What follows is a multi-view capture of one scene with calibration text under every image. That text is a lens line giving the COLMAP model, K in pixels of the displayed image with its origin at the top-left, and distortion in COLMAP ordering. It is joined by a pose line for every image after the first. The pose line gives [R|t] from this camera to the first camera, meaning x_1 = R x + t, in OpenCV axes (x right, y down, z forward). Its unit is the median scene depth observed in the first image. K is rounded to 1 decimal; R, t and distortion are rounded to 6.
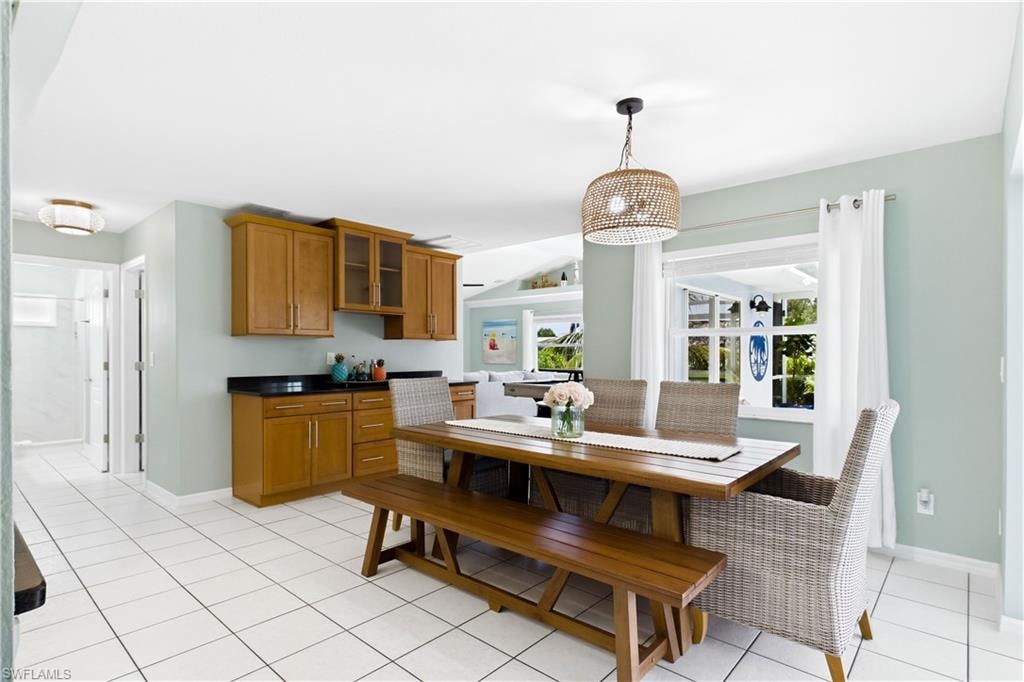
lens RADIAL K [[519.3, 0, 512.8], [0, 519.3, 356.2], [0, 0, 1]] dist [0.001811, -0.000756]
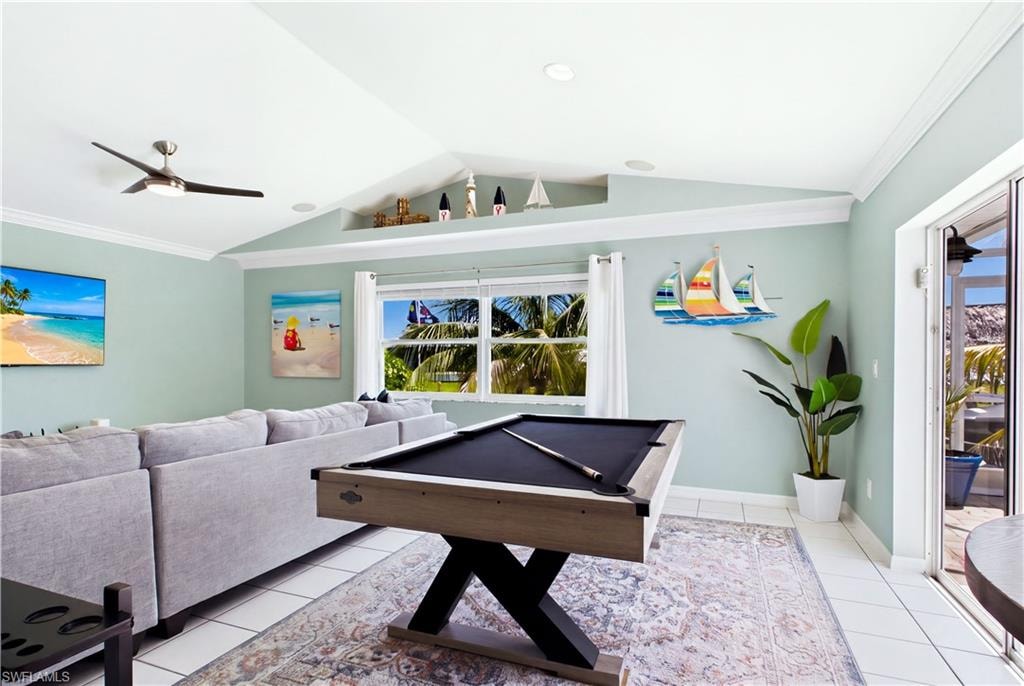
lens RADIAL K [[519.3, 0, 512.8], [0, 519.3, 358.2], [0, 0, 1]] dist [0.001811, -0.000756]
pose [[0.940163, -0.001671, 0.340720, -0.008487], [0.002089, 0.999997, -0.000862, -0.003816], [-0.340717, 0.001522, 0.940165, 0.476800]]
